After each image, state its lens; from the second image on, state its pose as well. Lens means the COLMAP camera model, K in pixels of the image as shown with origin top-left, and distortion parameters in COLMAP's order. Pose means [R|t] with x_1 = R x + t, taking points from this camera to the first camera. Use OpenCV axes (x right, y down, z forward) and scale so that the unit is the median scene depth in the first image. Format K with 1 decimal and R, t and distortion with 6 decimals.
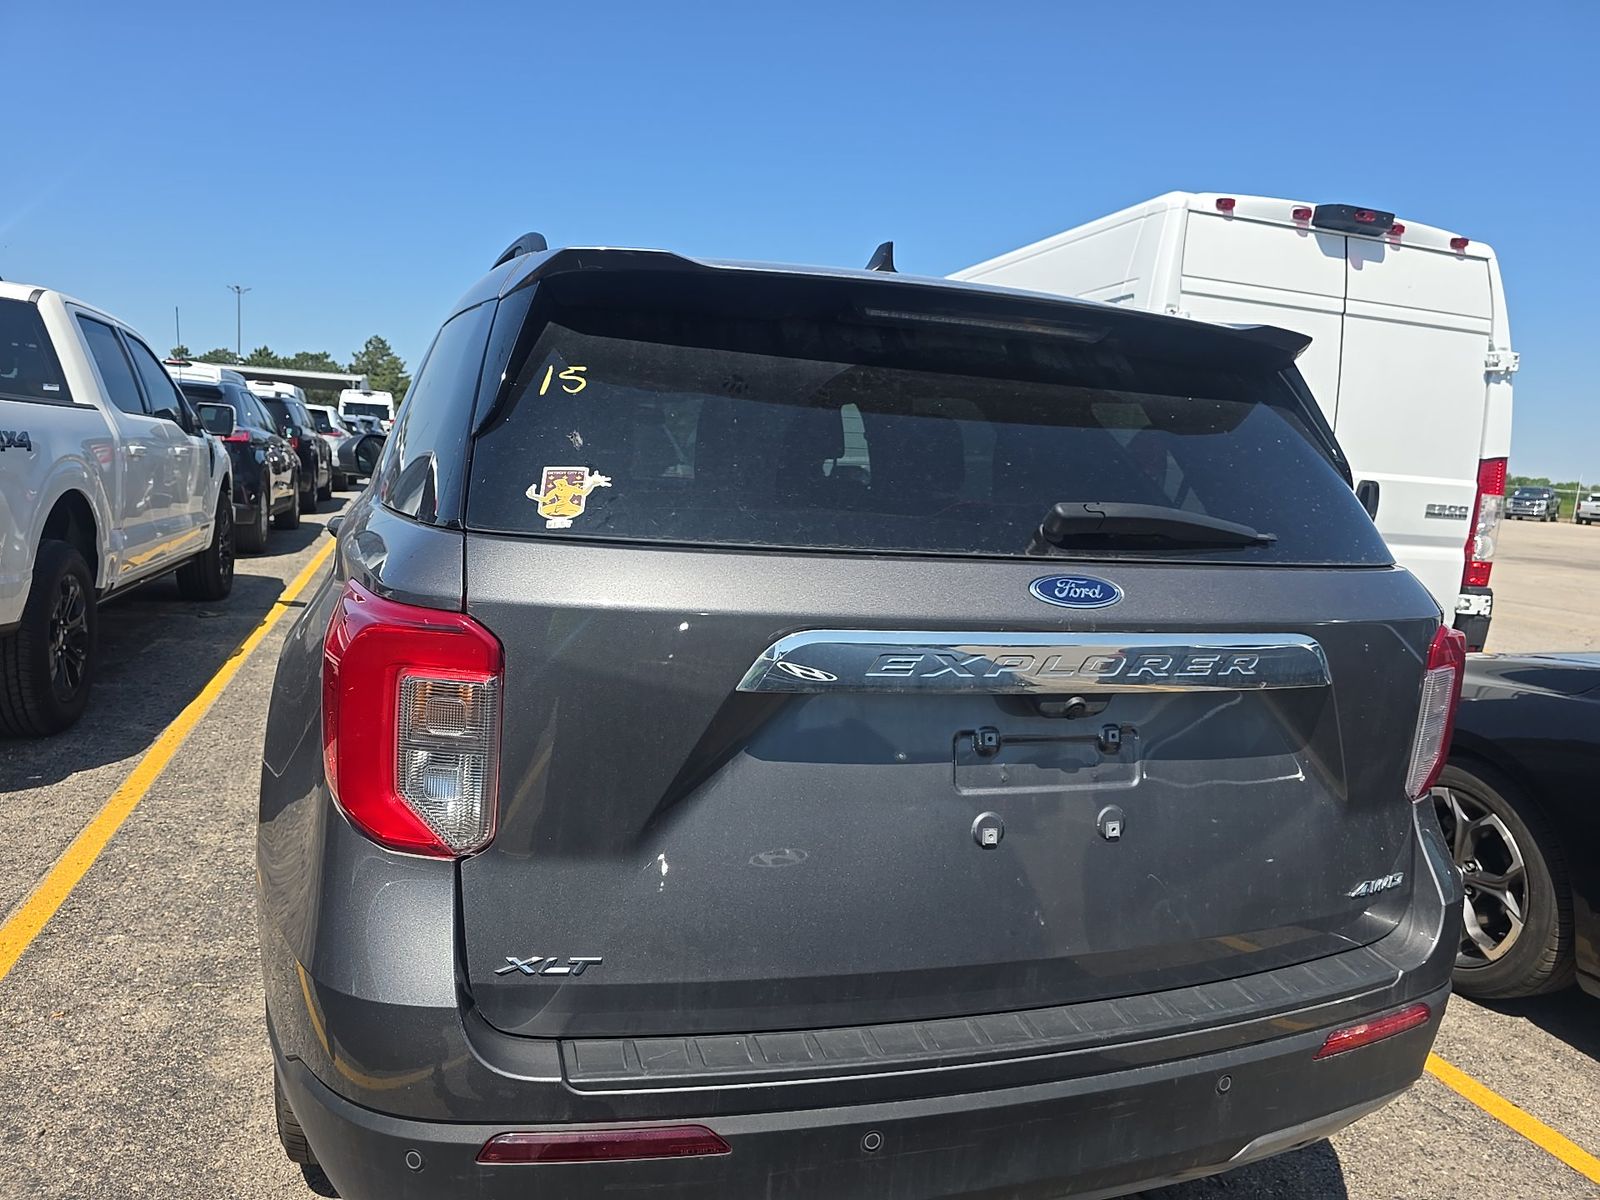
lens RADIAL K [[1084.3, 0, 800.0], [0, 1084.3, 600.0], [0, 0, 1]] dist [0.045696, -0.033050]
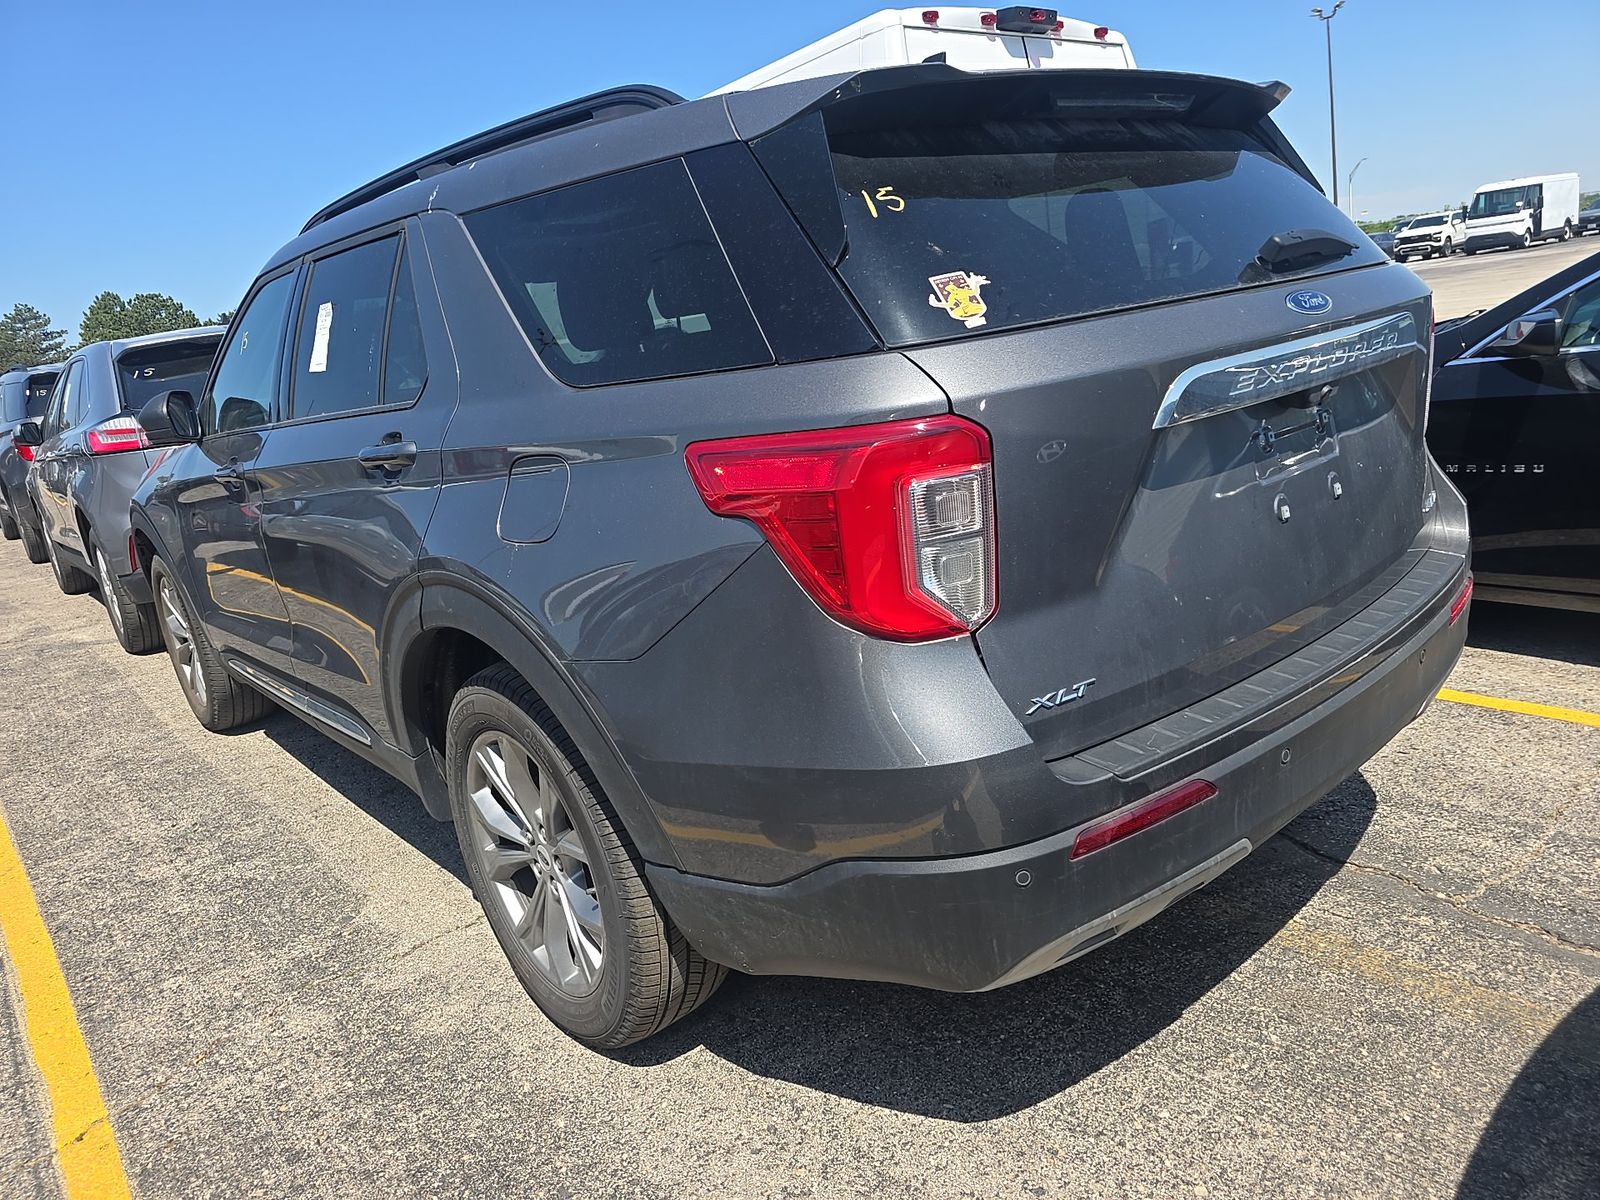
lens RADIAL K [[1084.3, 0, 800.0], [0, 1084.3, 600.0], [0, 0, 1]] dist [0.045696, -0.033050]
pose [[0.909918, -0.274301, 0.311140, -0.537470], [0.239098, 0.959813, 0.146938, -0.002860], [-0.338942, -0.059309, 0.938936, 0.001717]]
